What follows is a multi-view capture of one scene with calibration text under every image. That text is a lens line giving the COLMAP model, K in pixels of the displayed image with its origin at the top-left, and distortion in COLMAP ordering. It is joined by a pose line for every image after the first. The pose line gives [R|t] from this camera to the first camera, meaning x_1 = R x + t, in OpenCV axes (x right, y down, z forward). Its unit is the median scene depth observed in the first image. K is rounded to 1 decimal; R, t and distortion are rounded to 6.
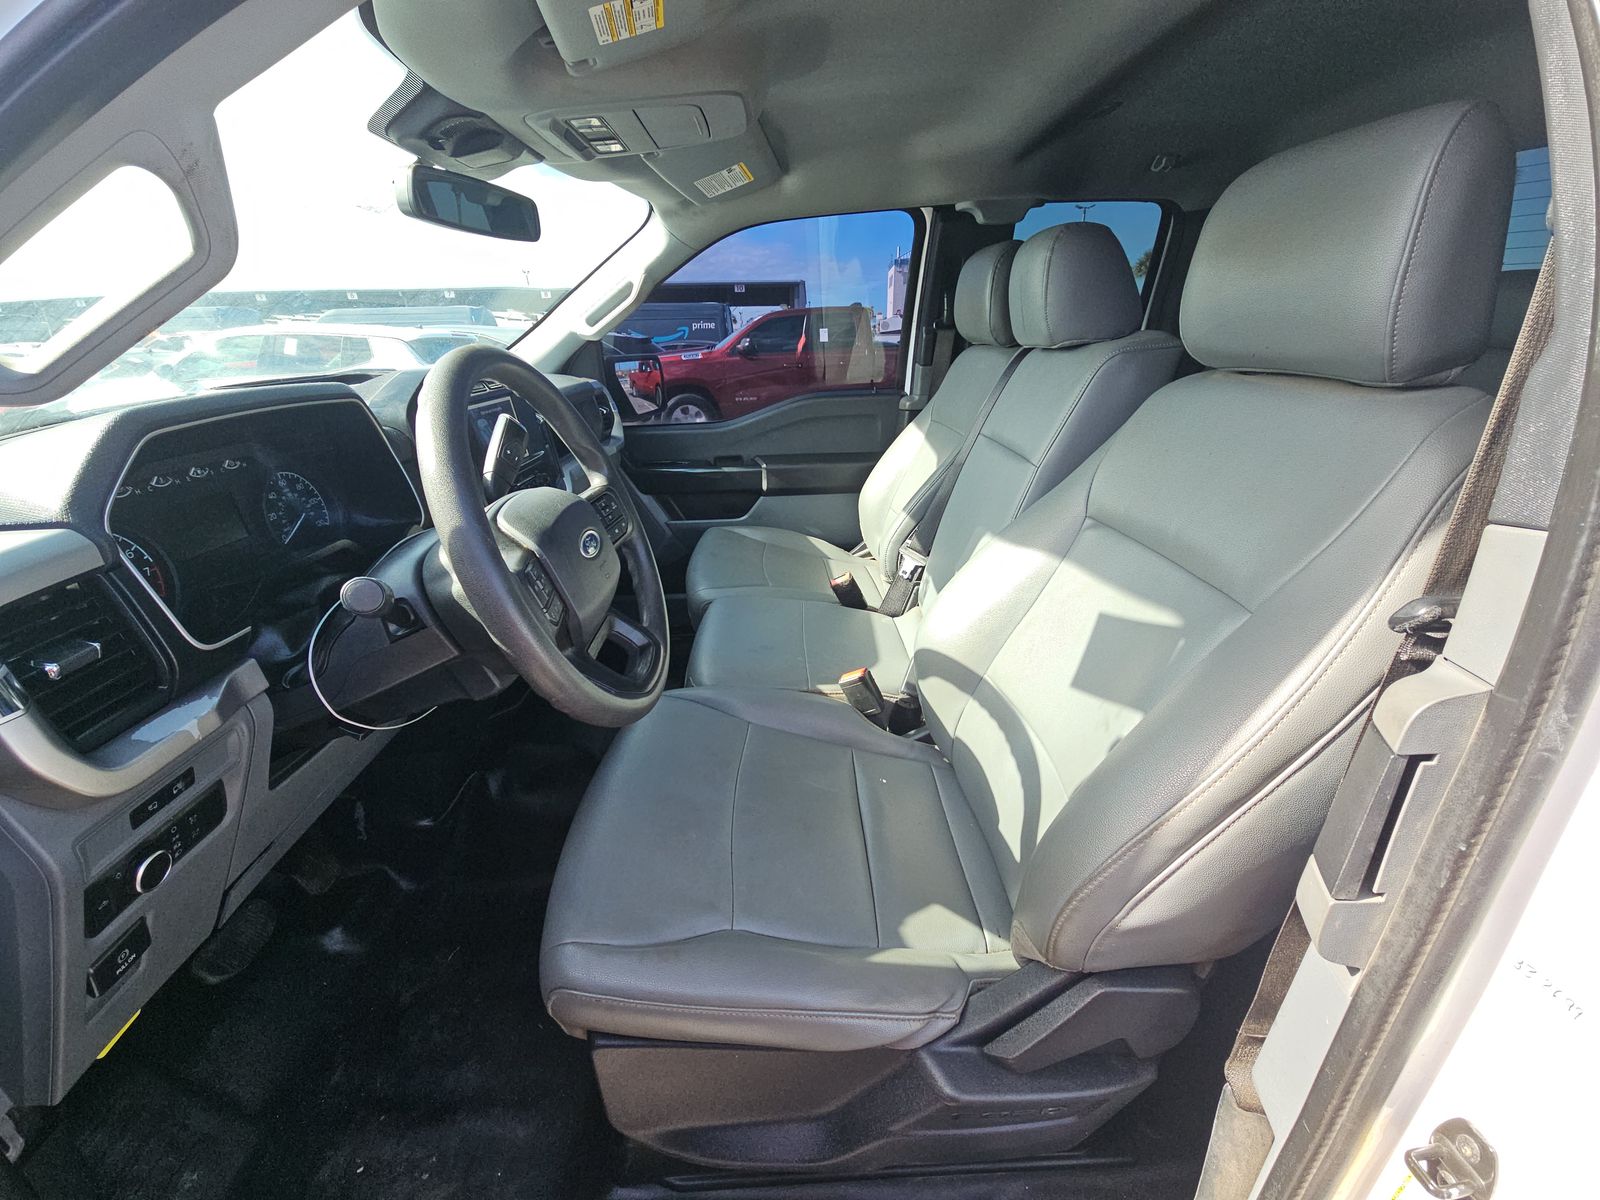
lens RADIAL K [[643.6, 0, 802.3], [0, 643.6, 592.8], [0, 0, 1]] dist [0.000313, -0.000407]
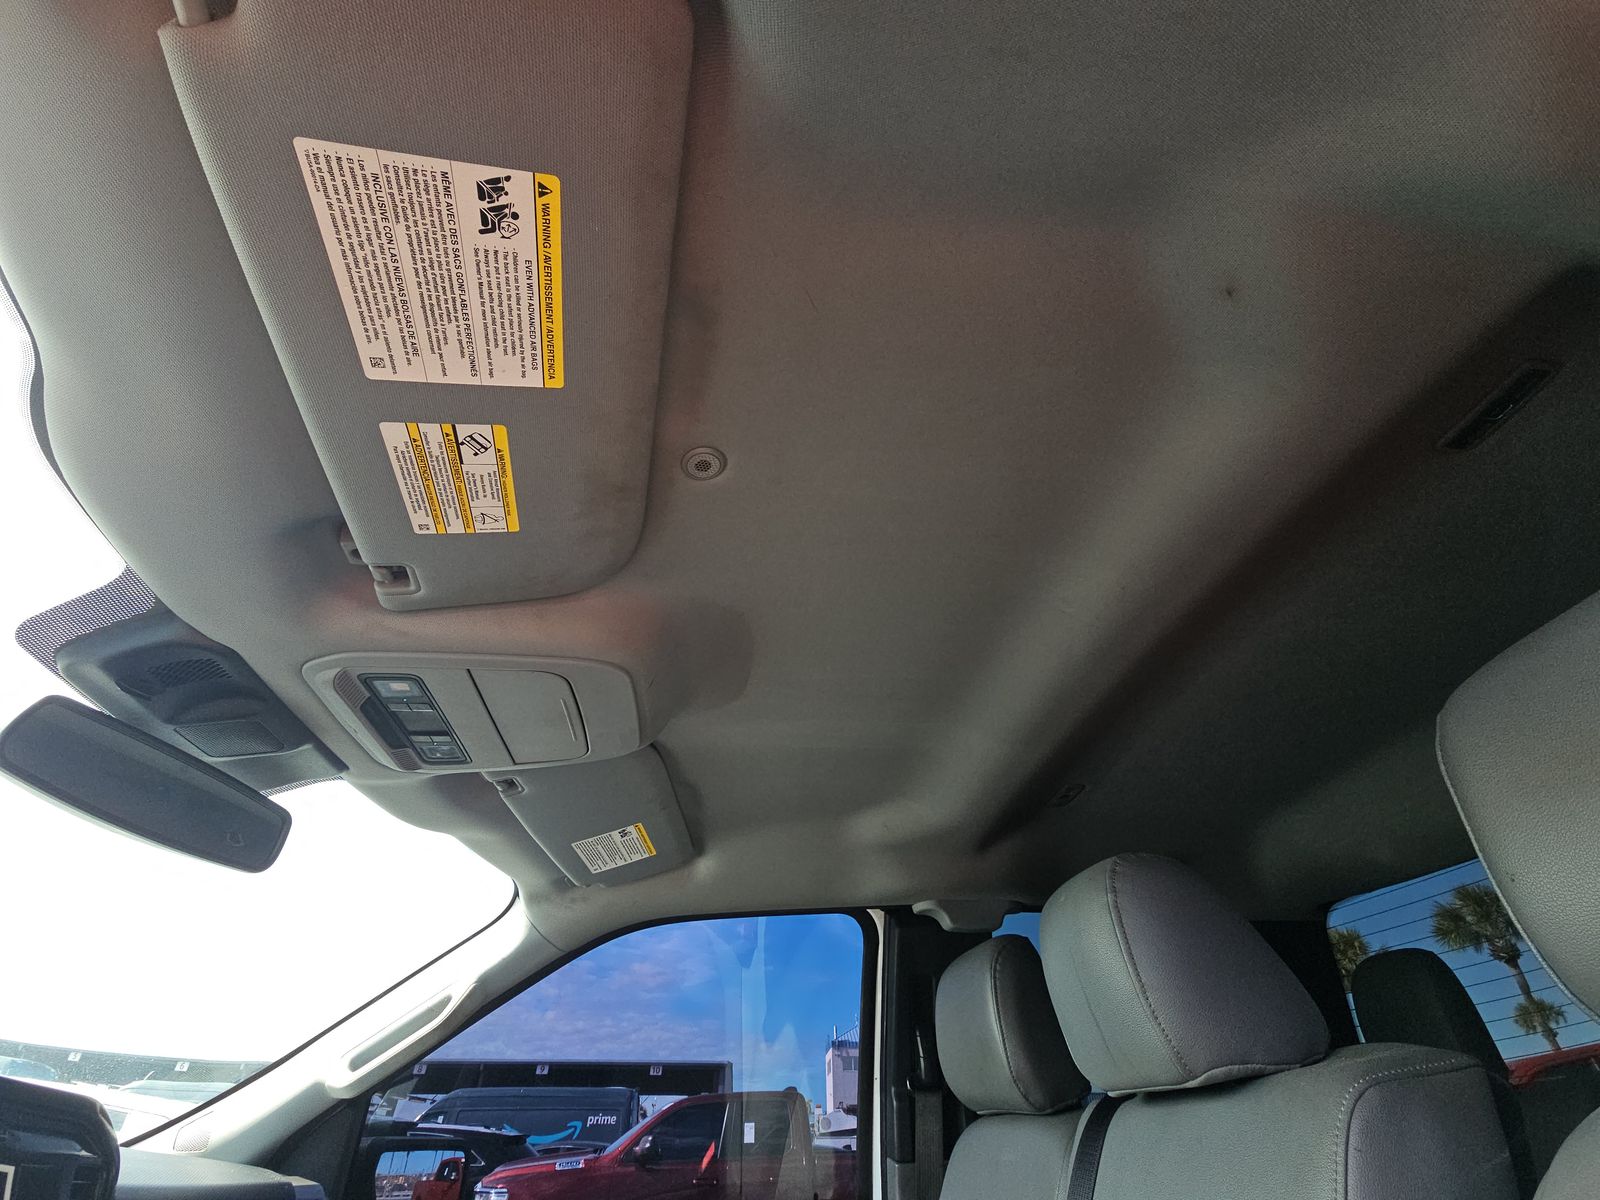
lens RADIAL K [[643.6, 0, 799.6], [0, 643.6, 595.2], [0, 0, 1]] dist [0.000313, -0.000407]
pose [[0.996050, 0.066722, 0.058591, 0.027101], [0.020501, 0.469215, -0.882846, -0.082375], [-0.086397, 0.880560, 0.465994, 0.294862]]
